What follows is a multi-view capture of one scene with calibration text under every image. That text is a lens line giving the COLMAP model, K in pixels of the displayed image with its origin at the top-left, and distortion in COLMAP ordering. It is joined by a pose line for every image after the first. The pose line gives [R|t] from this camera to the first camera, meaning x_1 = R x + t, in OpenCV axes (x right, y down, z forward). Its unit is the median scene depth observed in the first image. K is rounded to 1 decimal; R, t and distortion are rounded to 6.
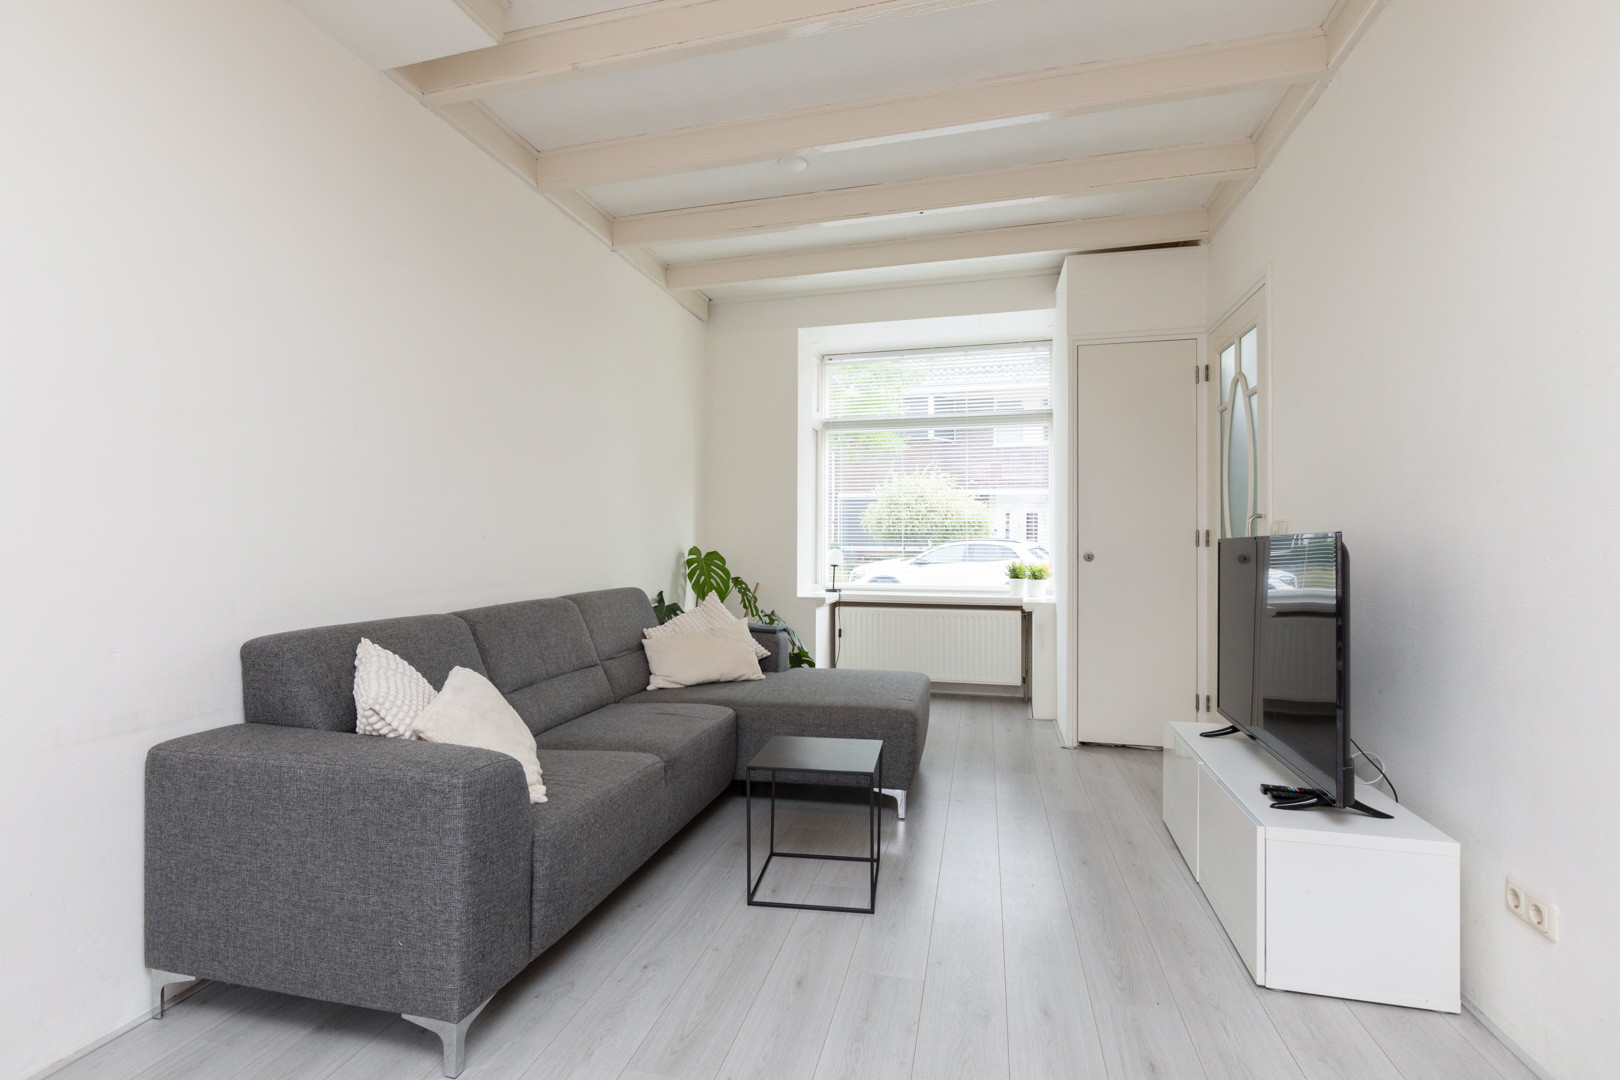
lens RADIAL K [[789.7, 0, 779.7], [0, 789.7, 536.5], [0, 0, 1]] dist [-0.003395, -0.000052]
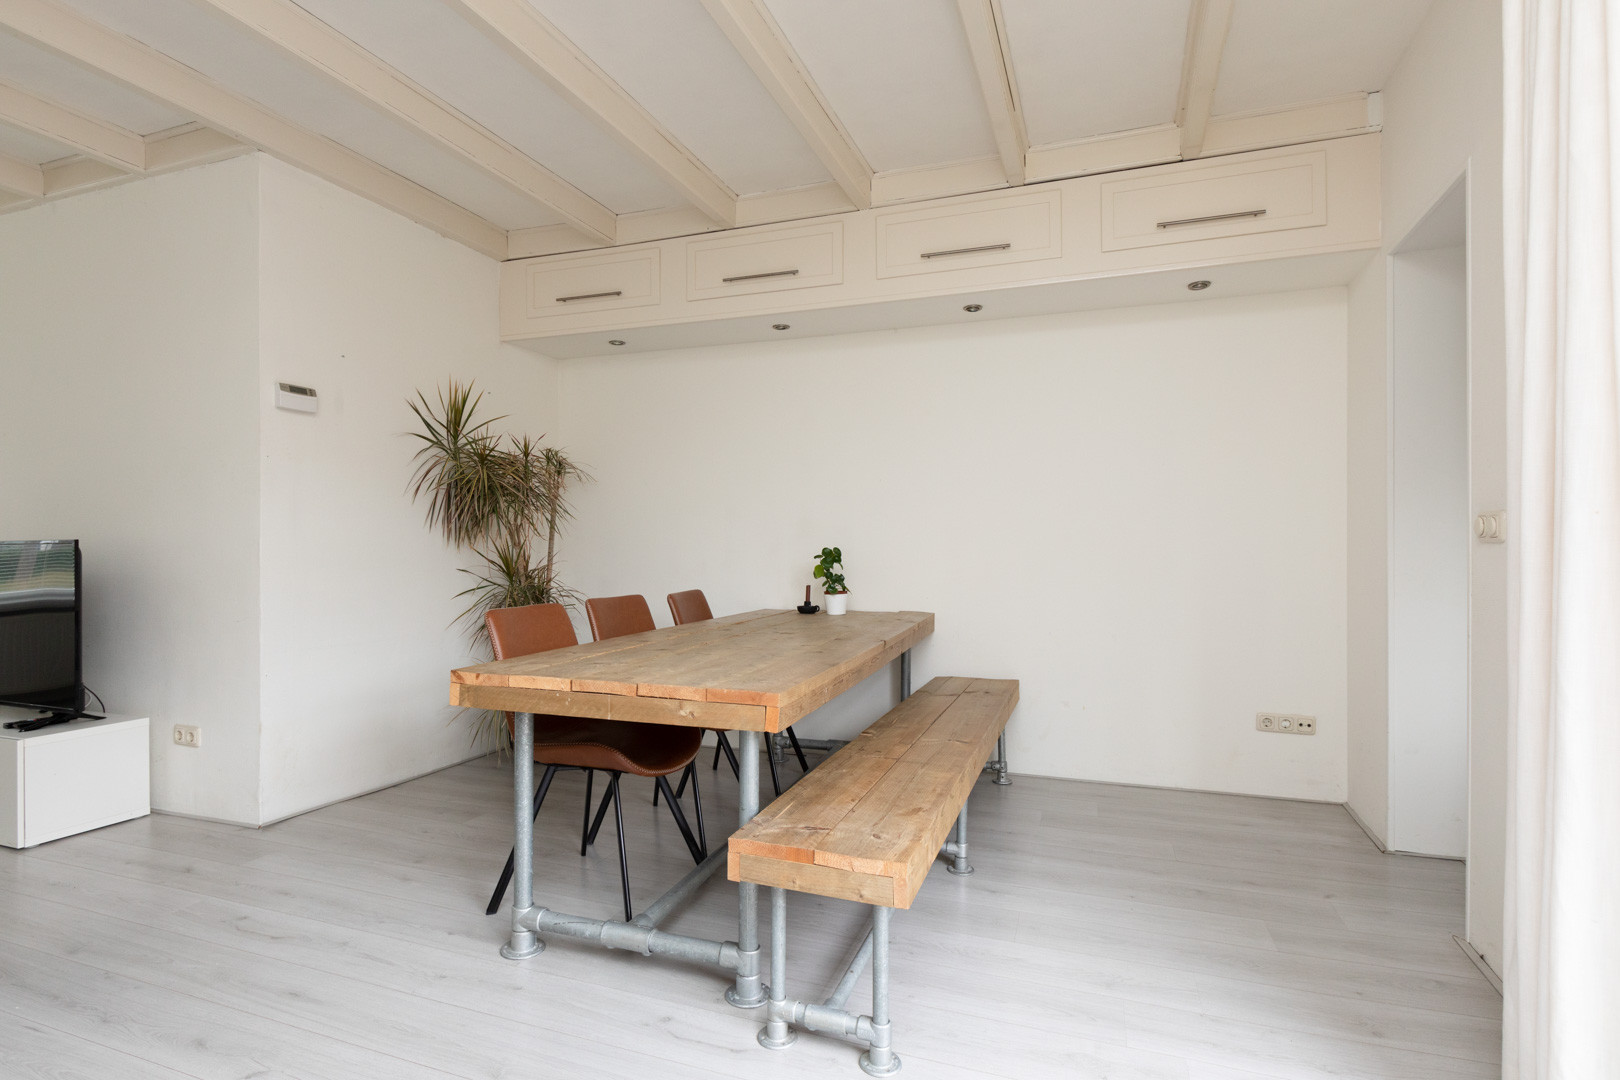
lens RADIAL K [[789.7, 0, 810.3], [0, 789.7, 544.7], [0, 0, 1]] dist [-0.003395, -0.000052]
pose [[0.085222, 0.004740, 0.996351, -0.333399], [-0.006659, 0.999969, -0.004187, 0.000408], [-0.996340, -0.006278, 0.085250, -0.270954]]
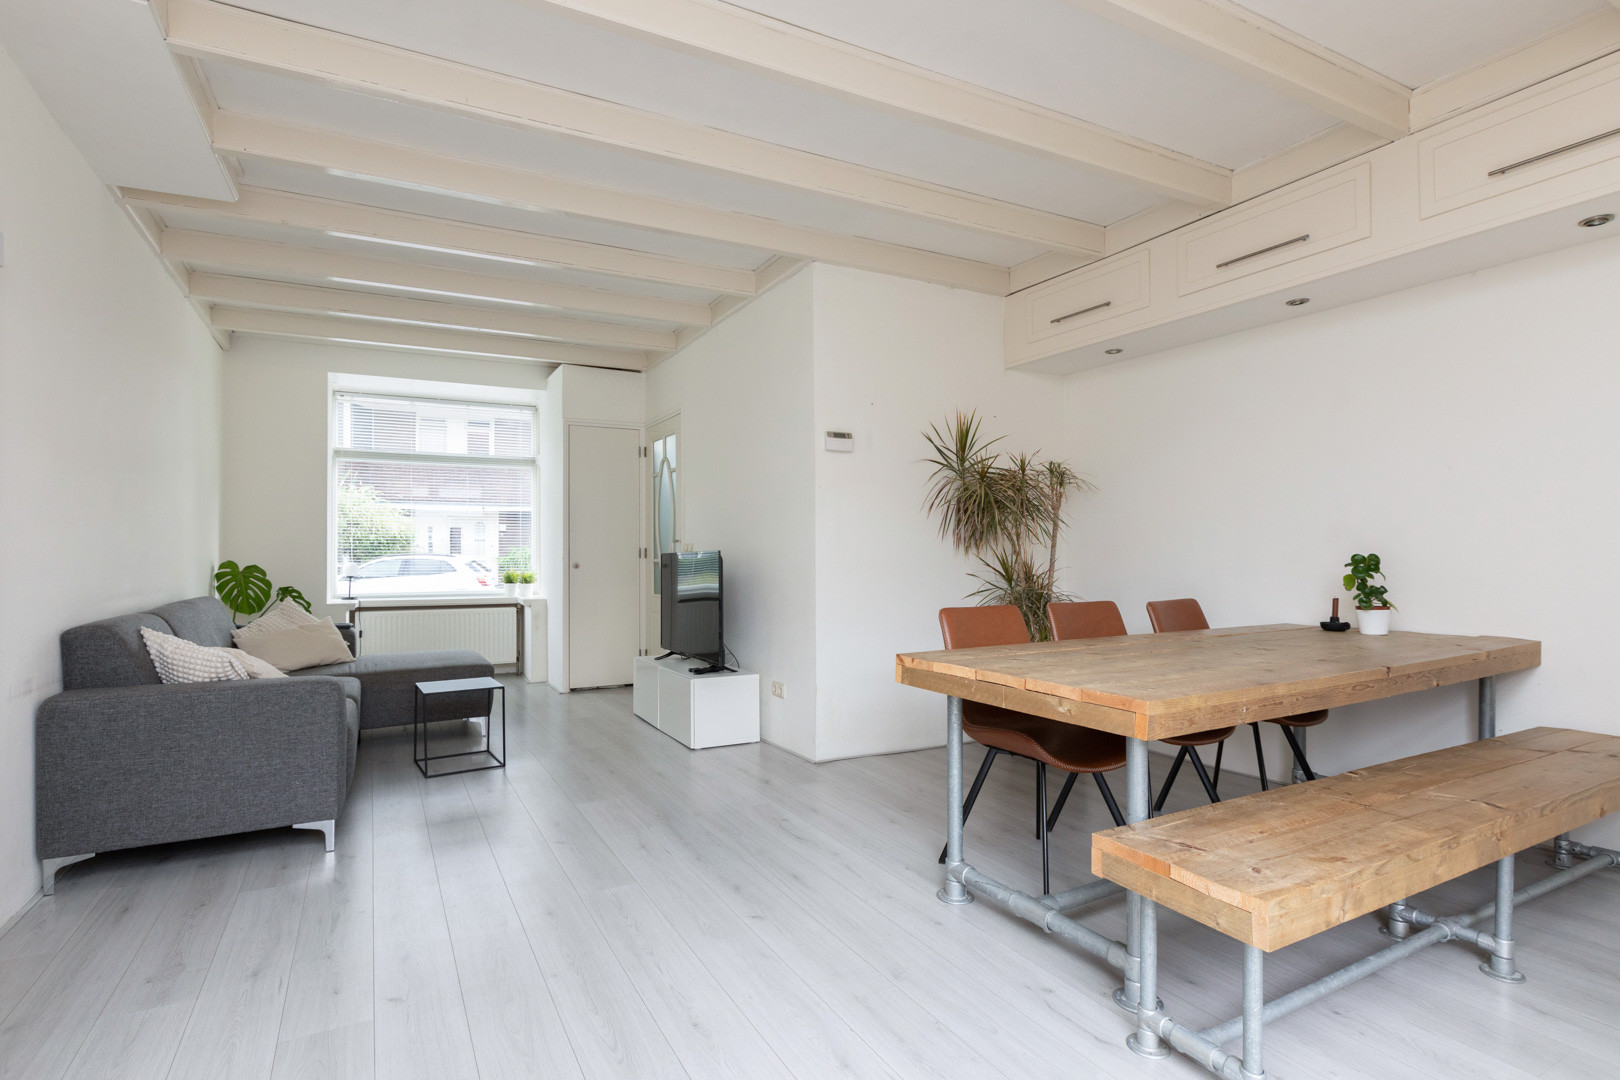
lens RADIAL K [[789.7, 0, 812.1], [0, 789.7, 550.3], [0, 0, 1]] dist [-0.003395, -0.000052]
pose [[0.722069, 0.002321, 0.691818, -0.334442], [-0.001677, 0.999997, -0.001604, -0.001618], [-0.691819, -0.000002, 0.722071, -0.412409]]
